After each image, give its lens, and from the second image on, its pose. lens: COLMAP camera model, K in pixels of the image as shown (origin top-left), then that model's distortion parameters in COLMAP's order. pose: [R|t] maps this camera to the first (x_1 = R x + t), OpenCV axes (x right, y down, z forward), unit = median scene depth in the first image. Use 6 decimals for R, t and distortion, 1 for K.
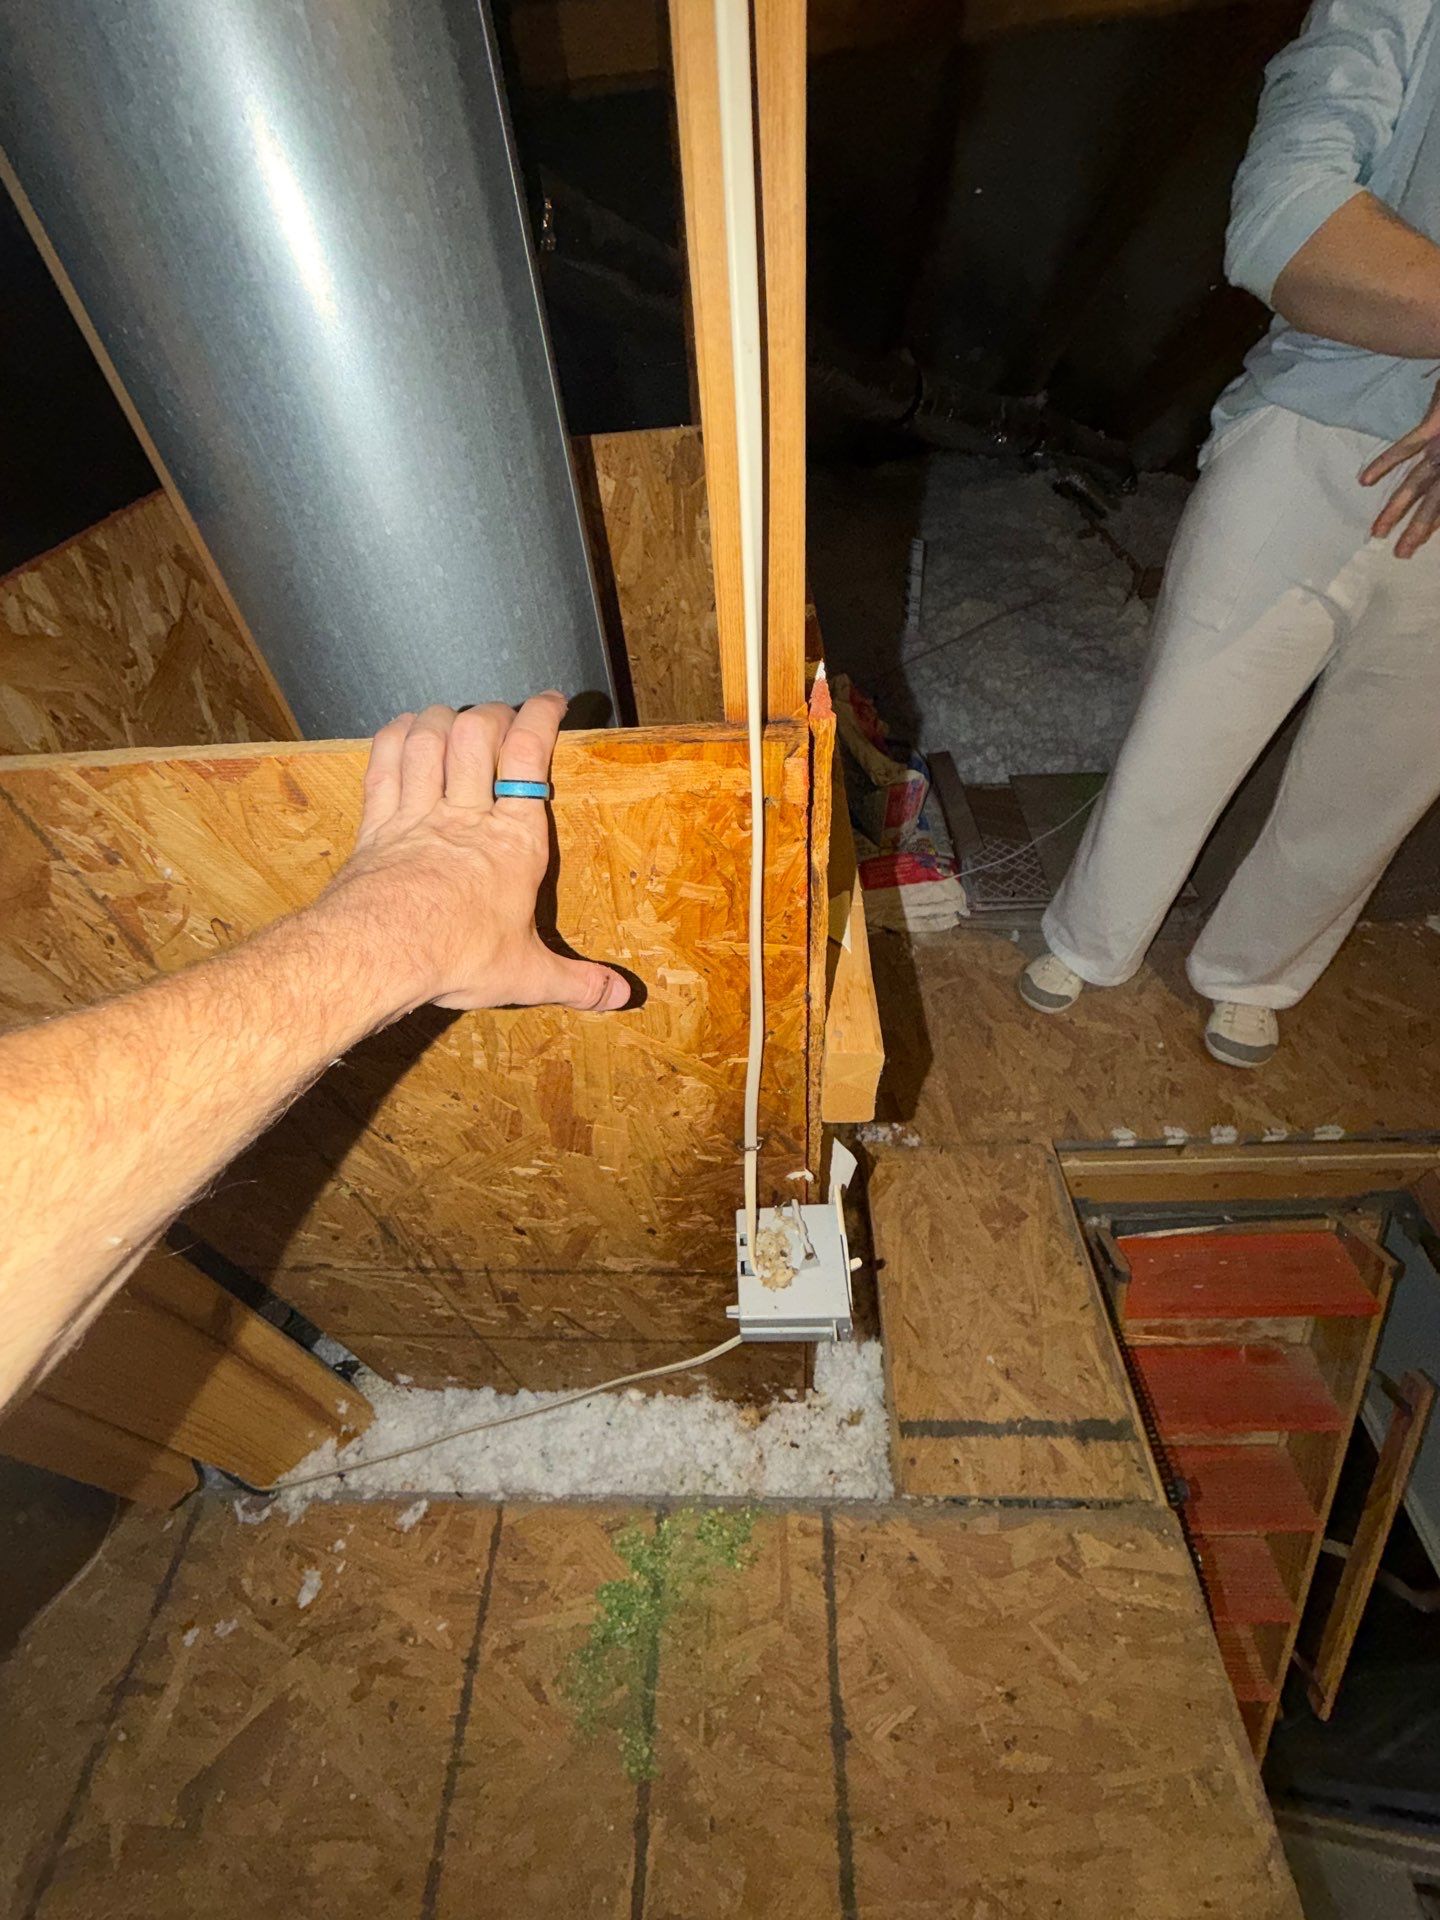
lens RADIAL K [[770.1, 0, 720.0], [0, 770.1, 960.0], [0, 0, 1]] dist [0.000789, -0.000133]
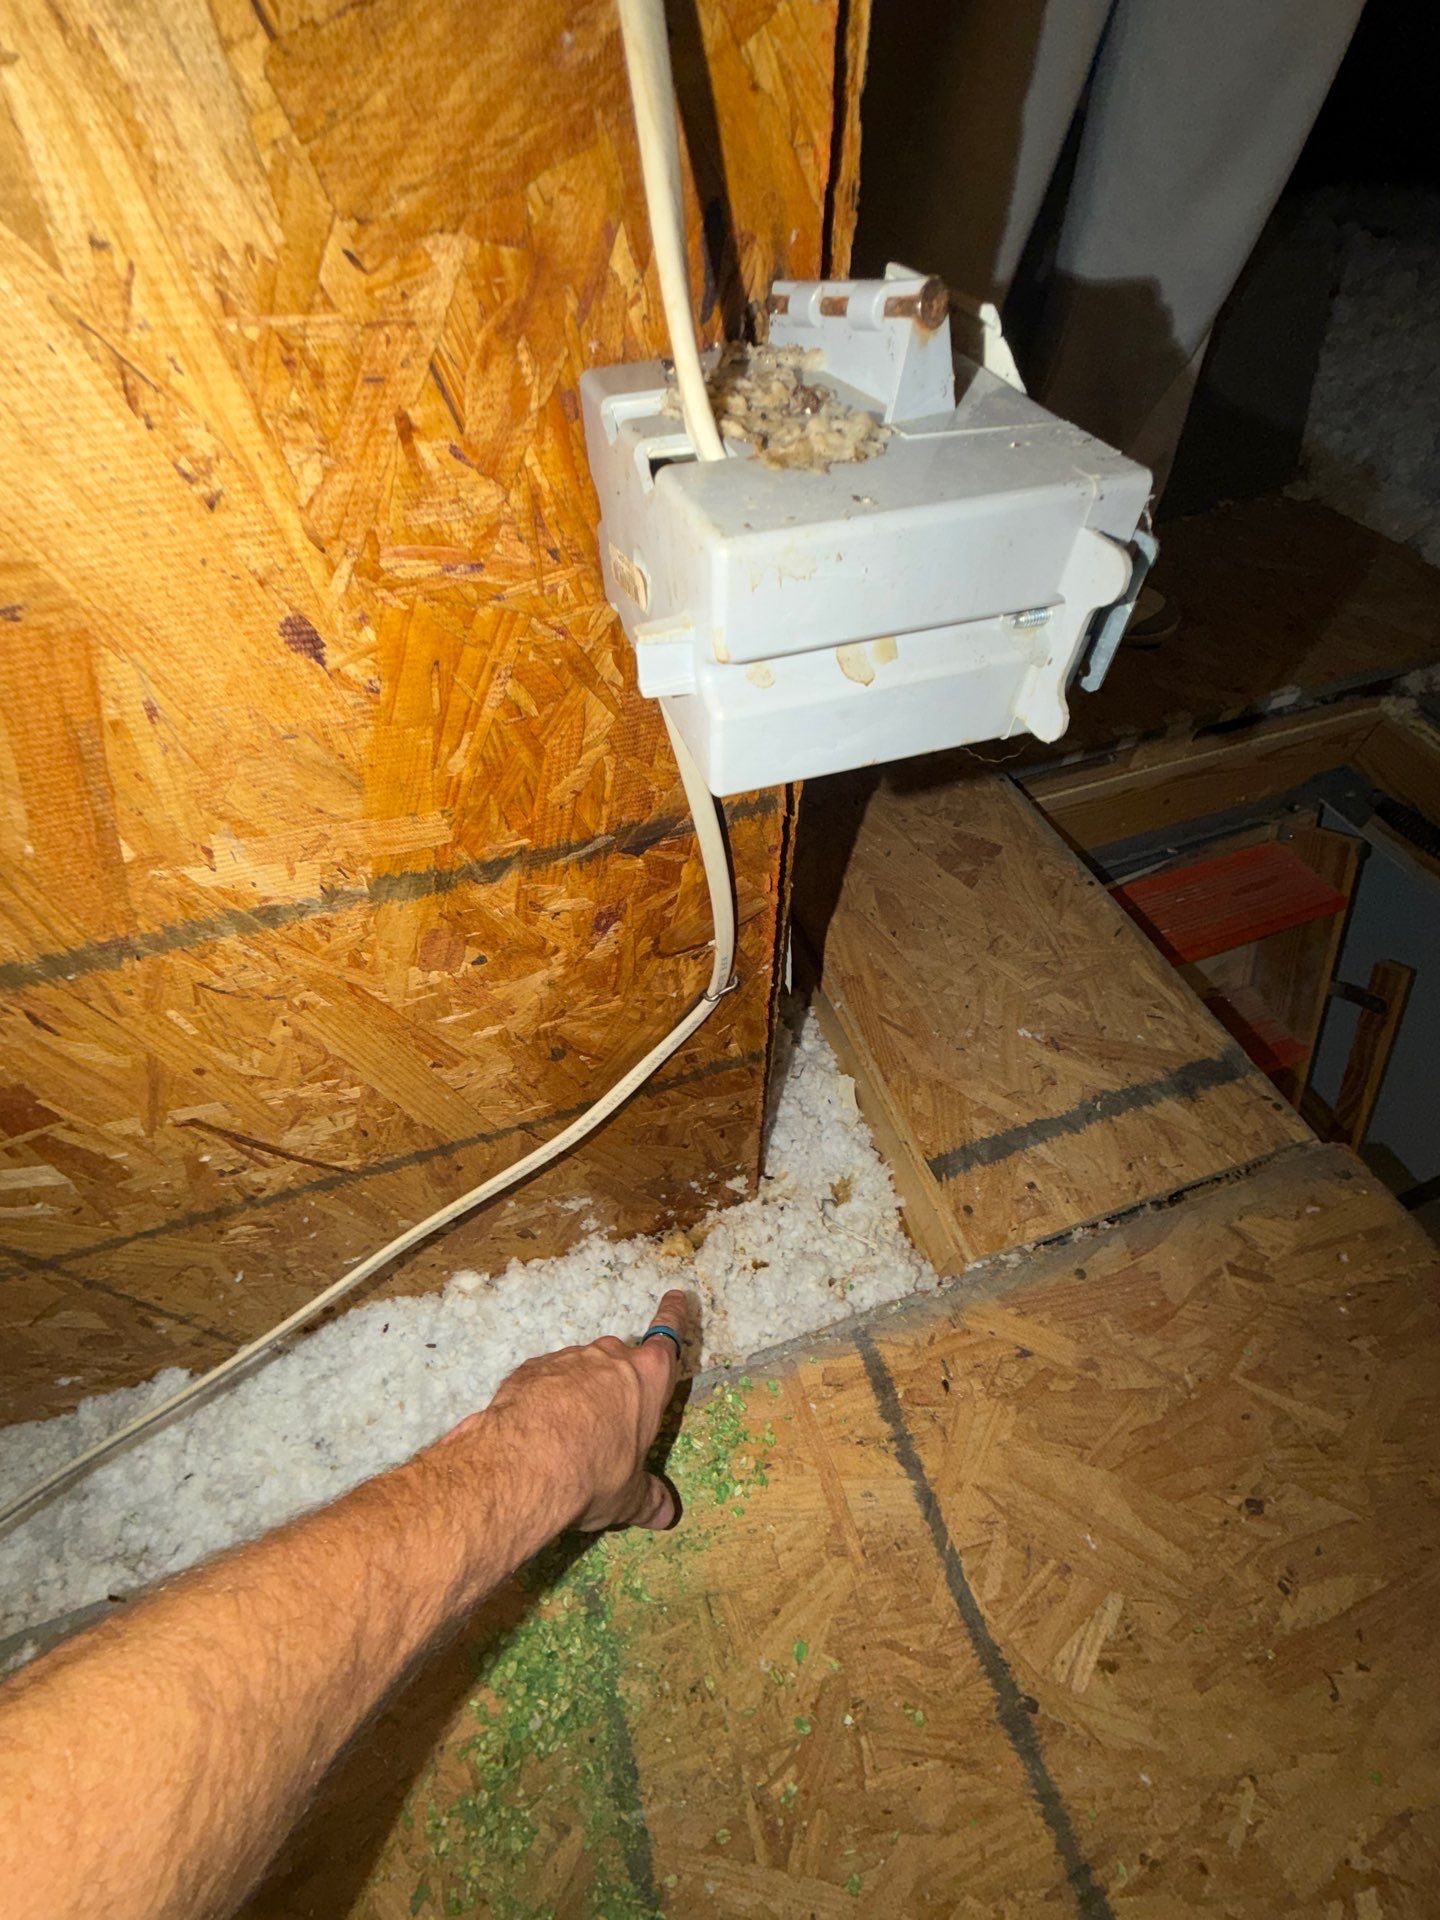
lens RADIAL K [[770.1, 0, 720.0], [0, 770.1, 960.0], [0, 0, 1]] dist [0.000789, -0.000133]
pose [[0.937718, -0.234305, 0.256488, -0.032987], [0.204931, 0.969254, 0.136201, 0.336144], [-0.280515, -0.075156, 0.956903, 0.488469]]
